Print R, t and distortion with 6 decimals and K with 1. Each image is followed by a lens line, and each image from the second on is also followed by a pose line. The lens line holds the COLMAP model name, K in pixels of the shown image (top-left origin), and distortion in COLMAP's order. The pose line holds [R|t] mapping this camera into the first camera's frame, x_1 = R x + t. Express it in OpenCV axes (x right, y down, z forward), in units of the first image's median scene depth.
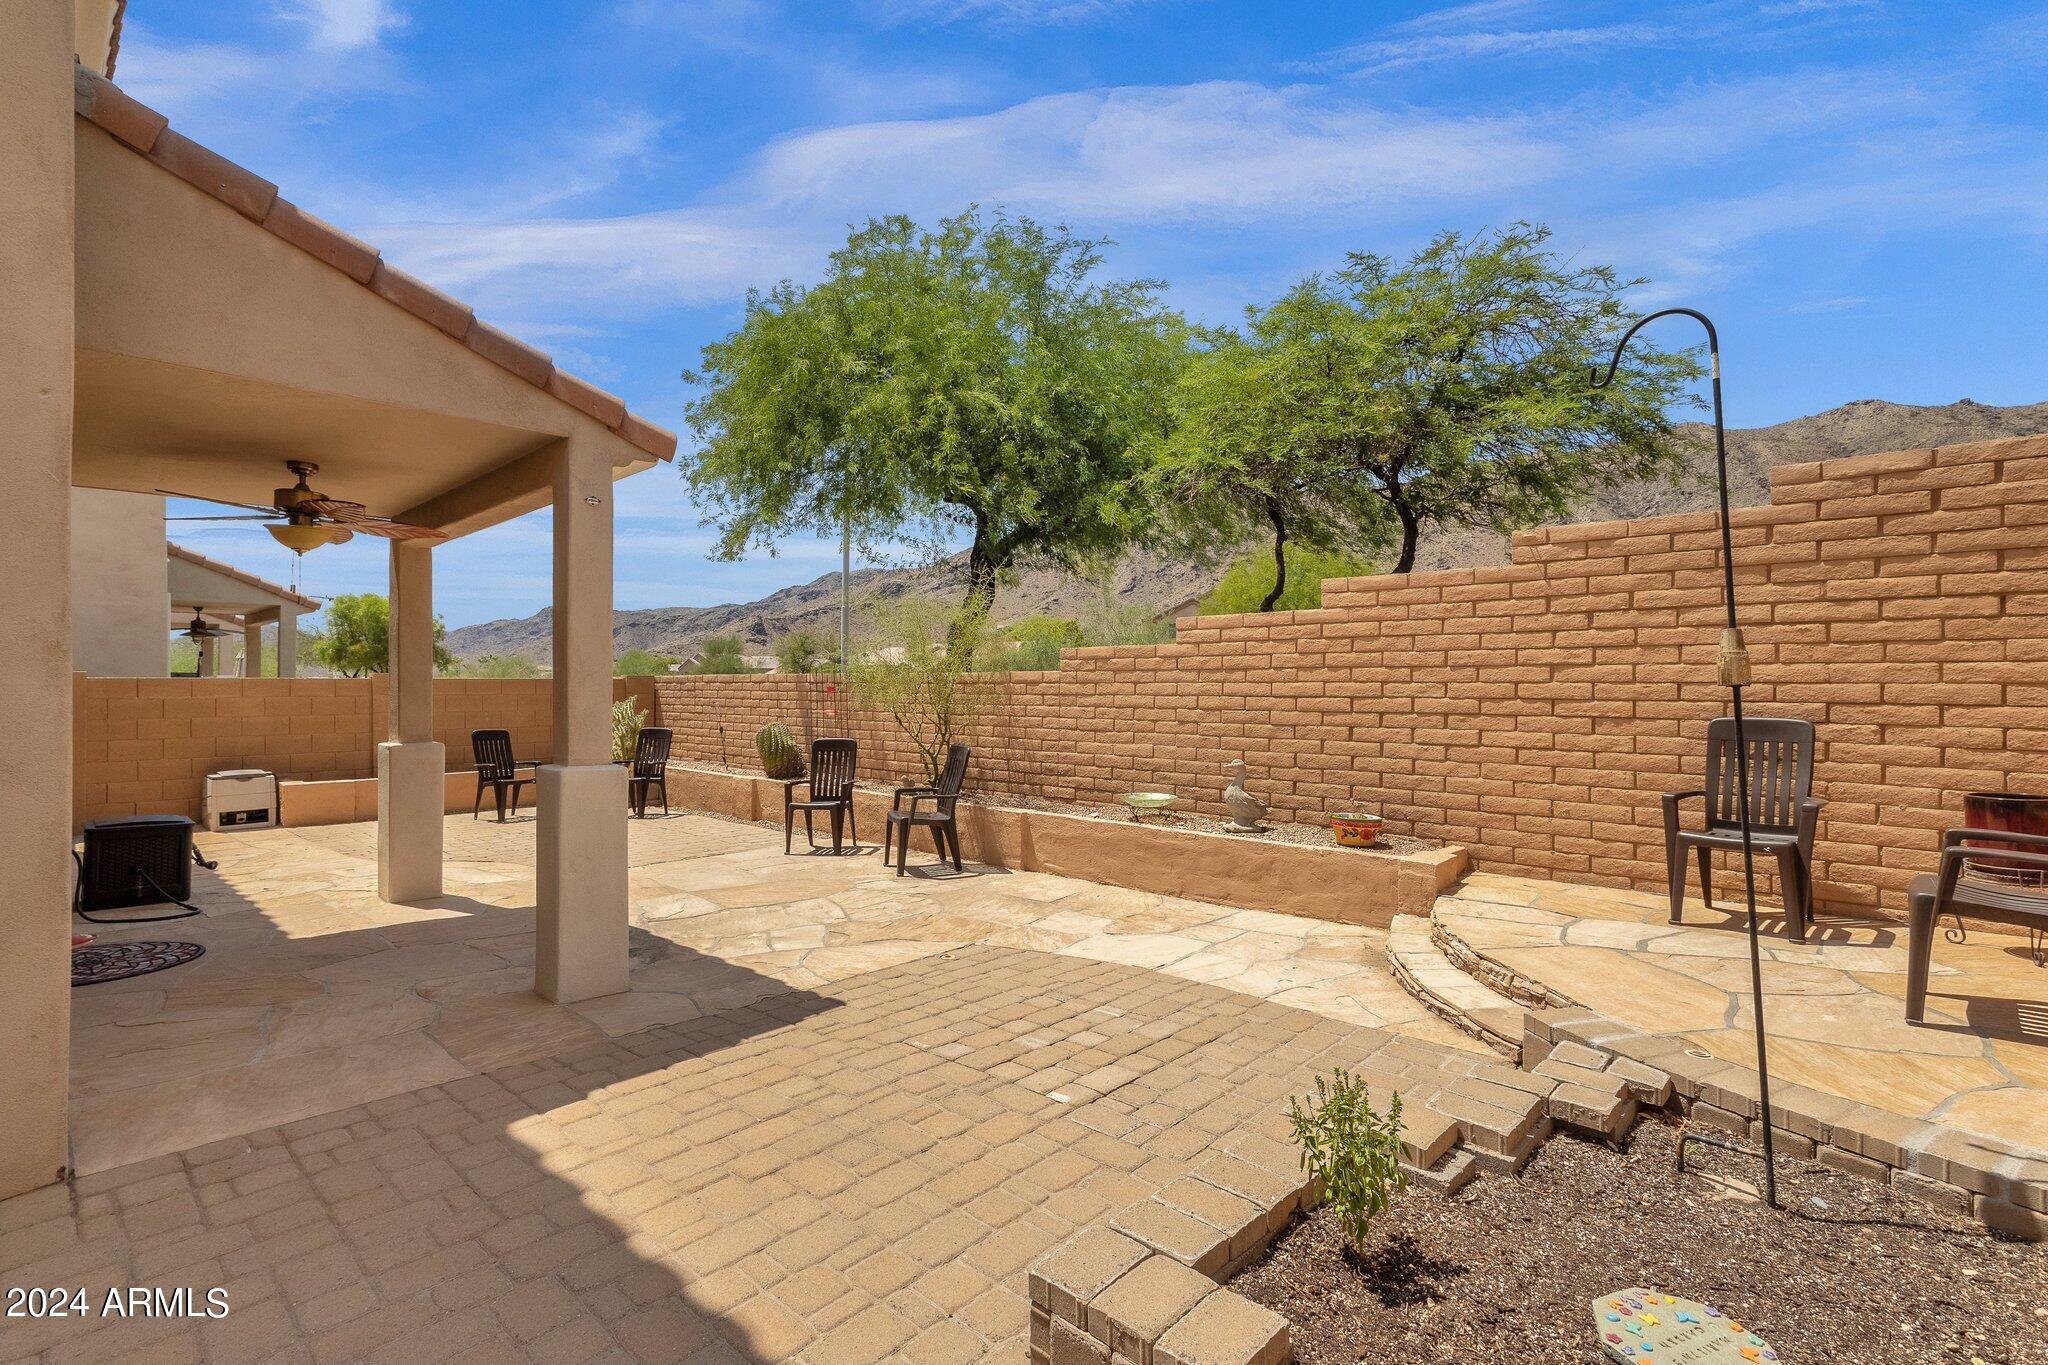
lens RADIAL K [[940.8, 0, 1024.0], [0, 940.8, 682.5], [0, 0, 1]] dist [0.001284, 0.003278]
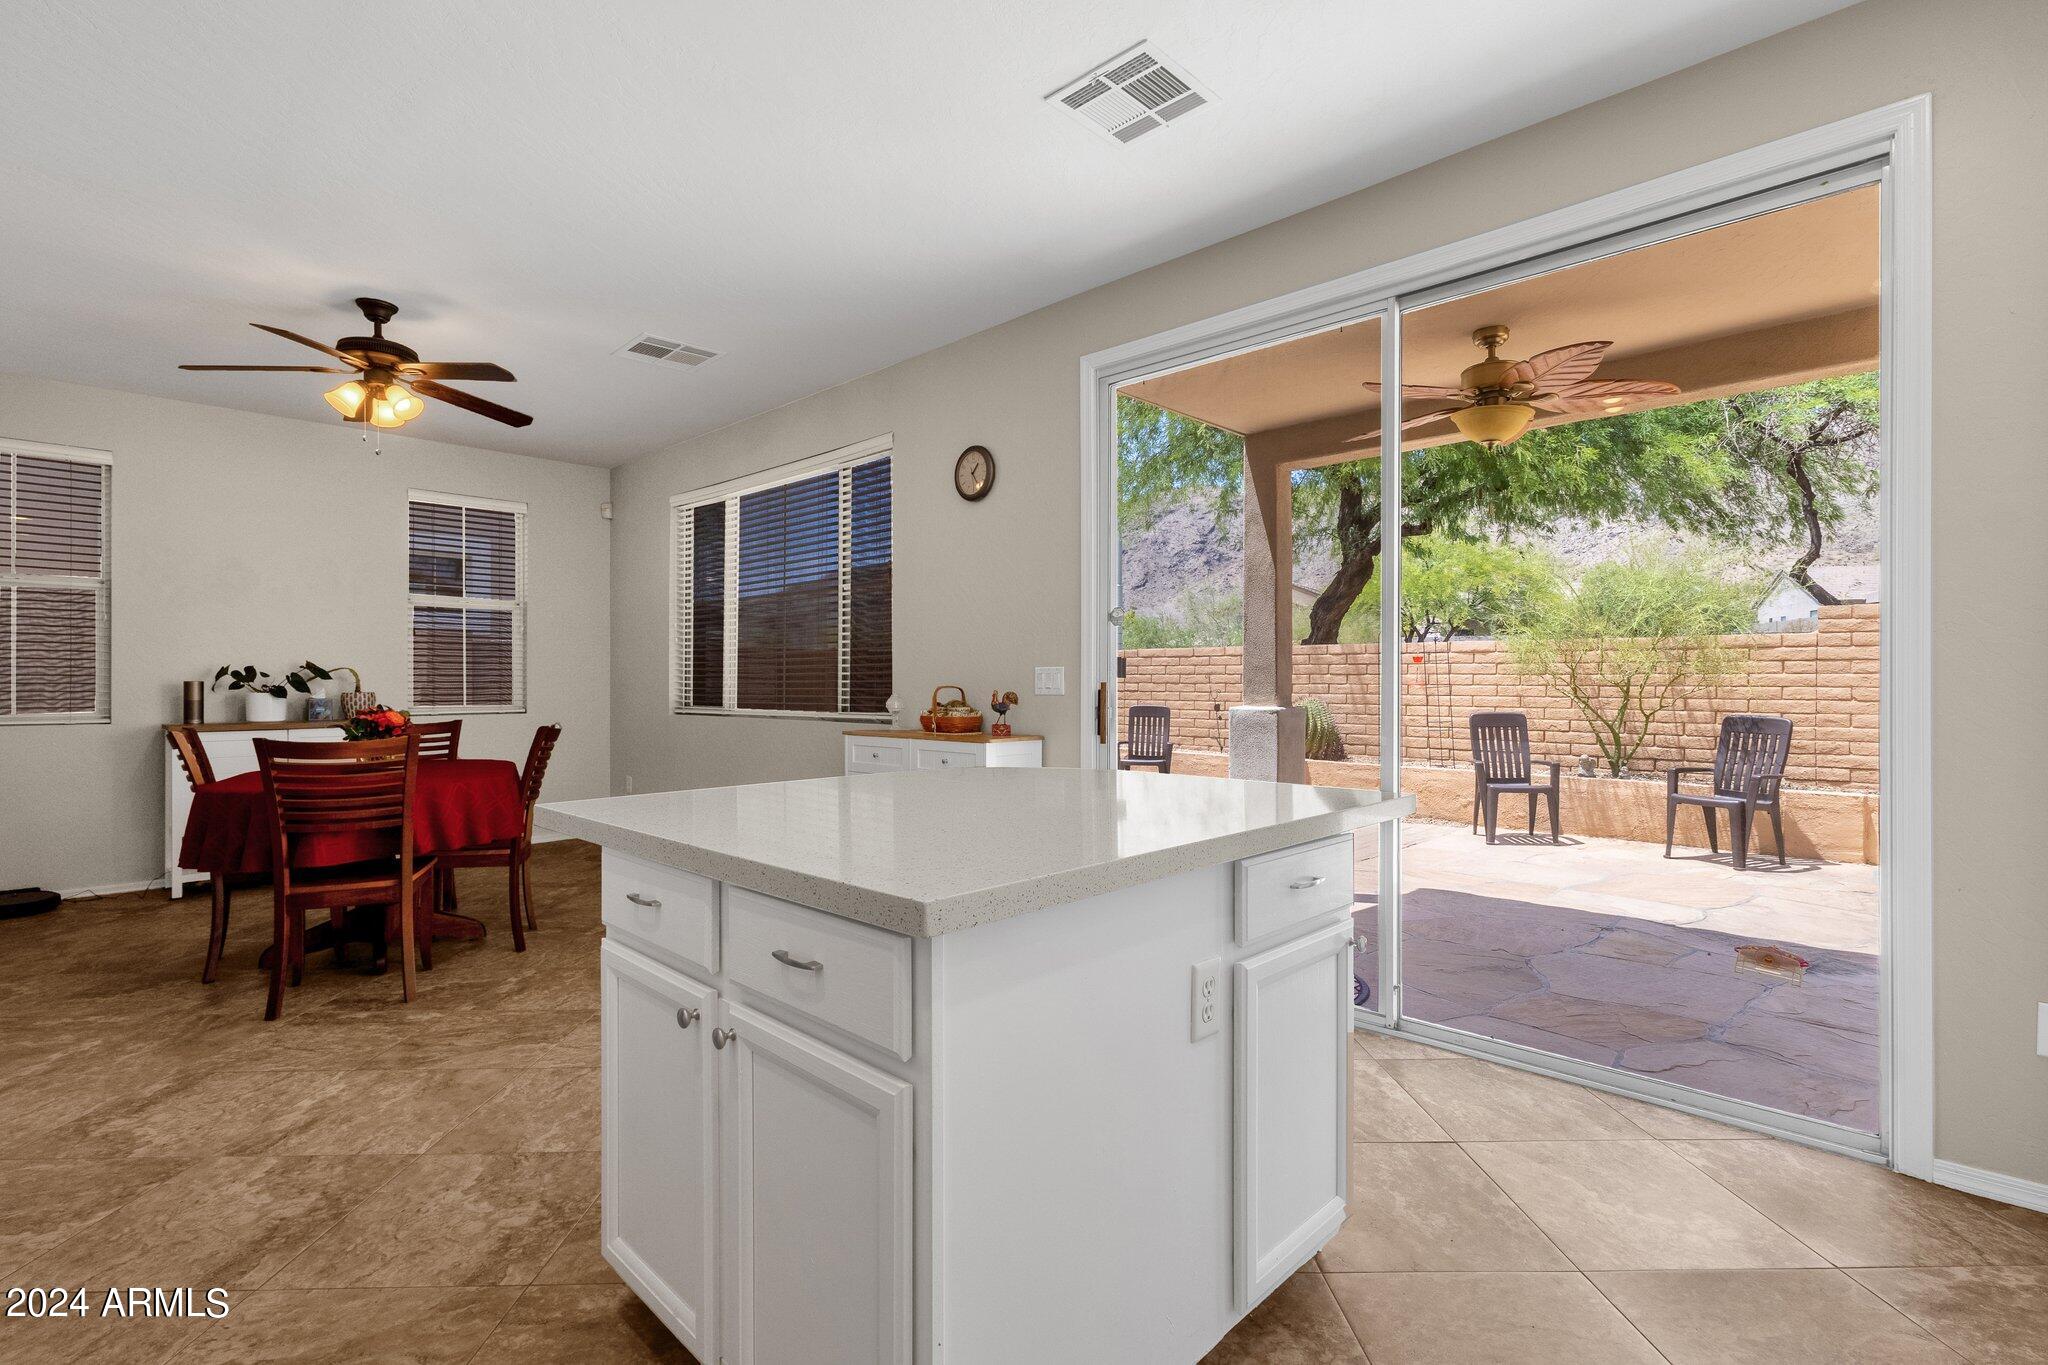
lens RADIAL K [[940.8, 0, 1024.0], [0, 940.8, 682.5], [0, 0, 1]] dist [0.001284, 0.003278]
pose [[0.999962, 0.001896, -0.008504, -0.889848], [-0.001856, 0.999987, 0.004701, 0.039865], [0.008513, -0.004685, 0.999953, 0.174387]]
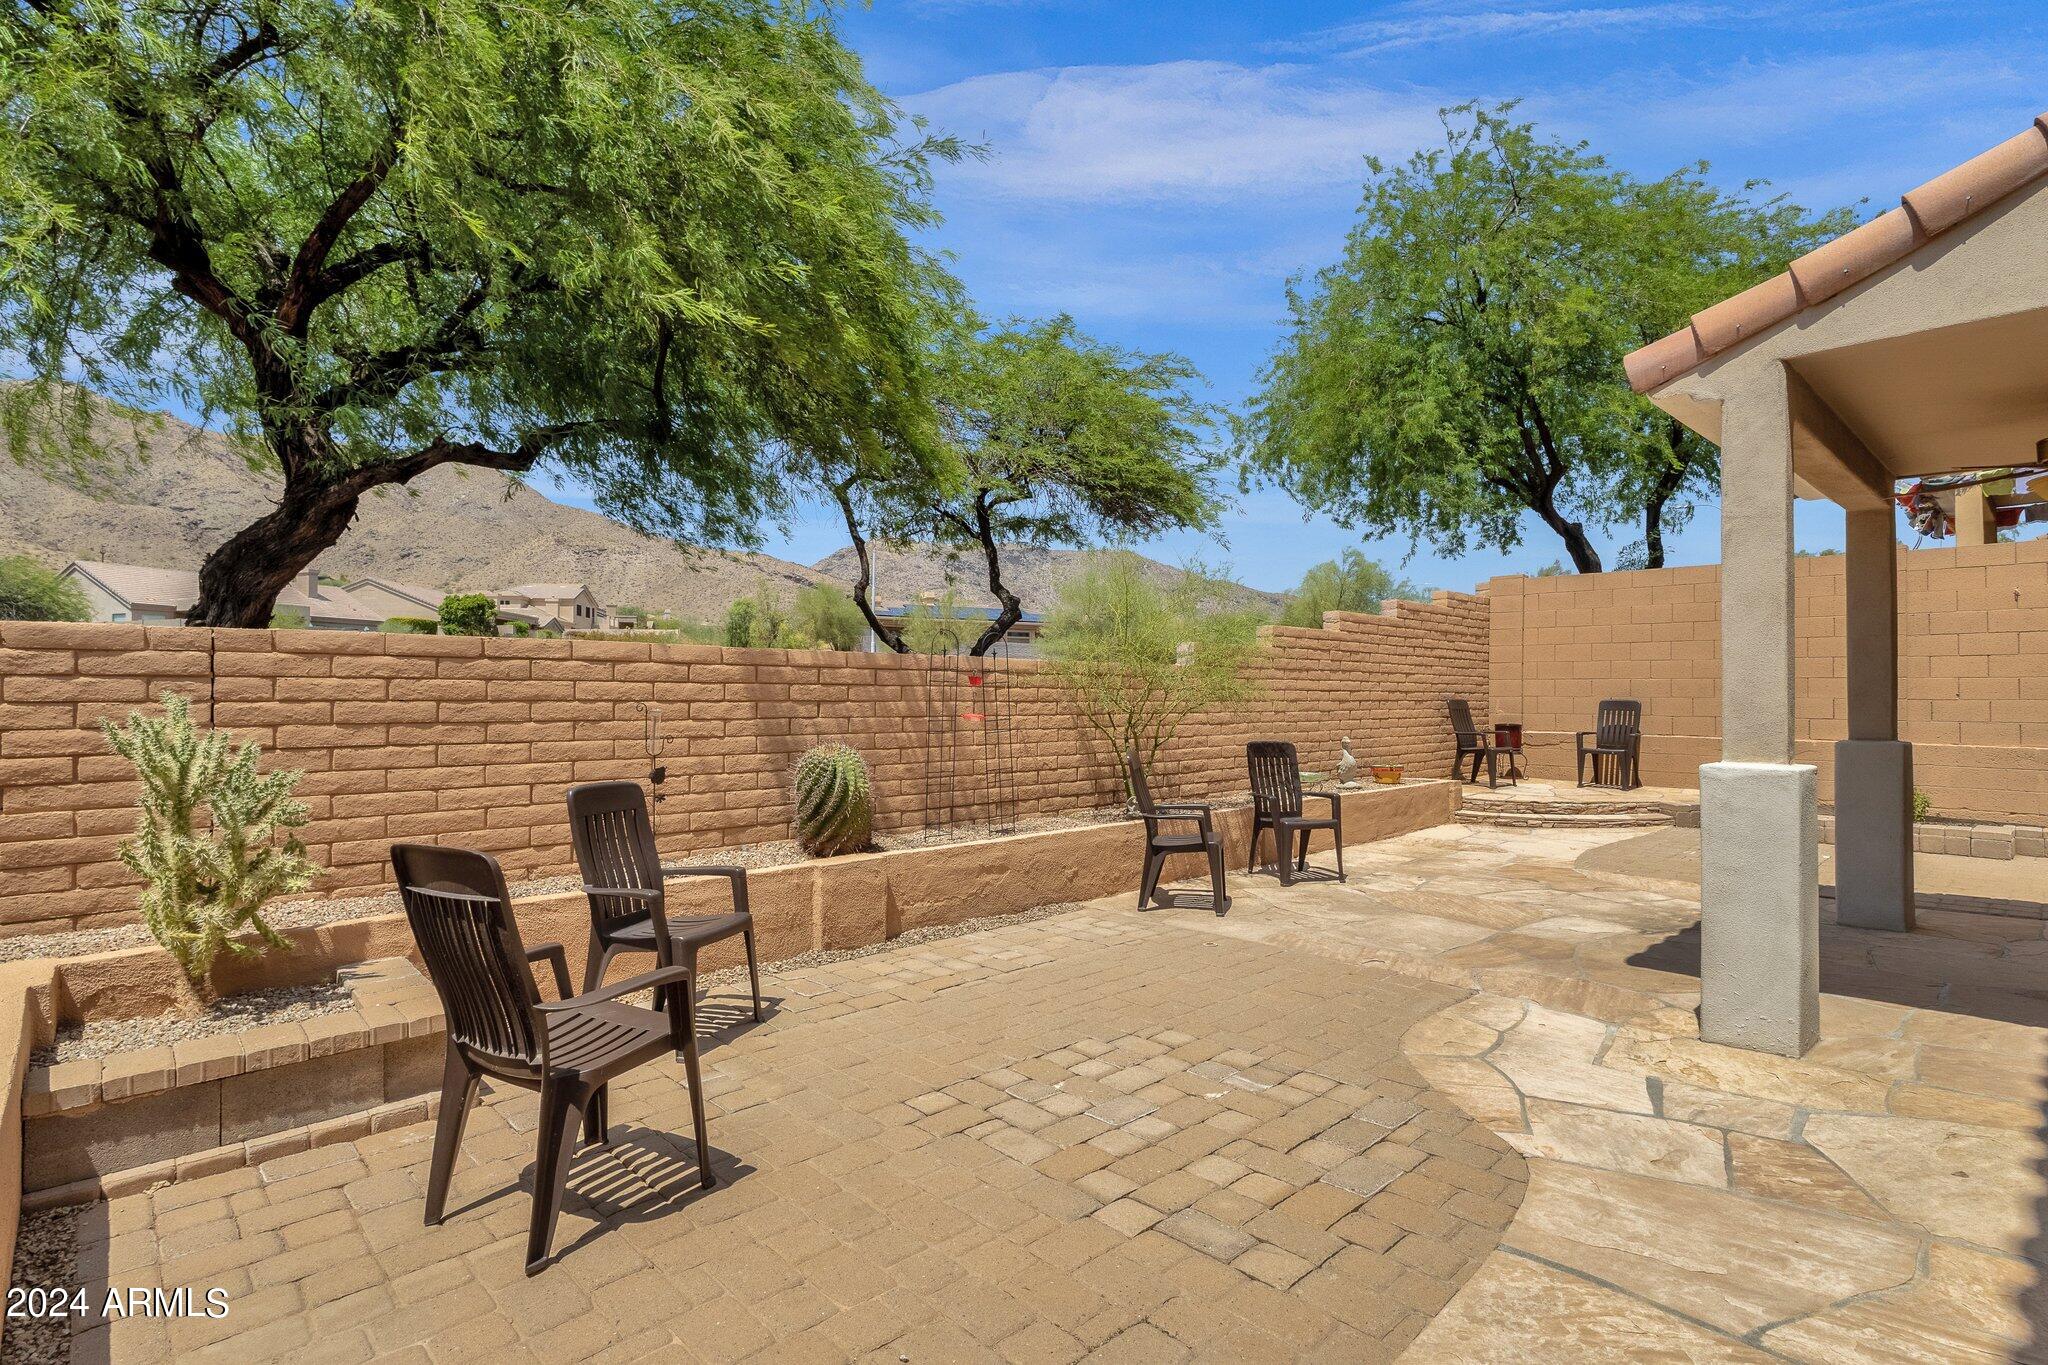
lens RADIAL K [[998.7, 0, 1018.2], [0, 998.7, 688.1], [0, 0, 1]] dist [0.000025, 0.000324]
pose [[0.070920, 0.007584, 0.997453, -1.327698], [-0.005284, 0.999960, -0.007228, 0.026088], [-0.997468, -0.004758, 0.070958, 1.452704]]
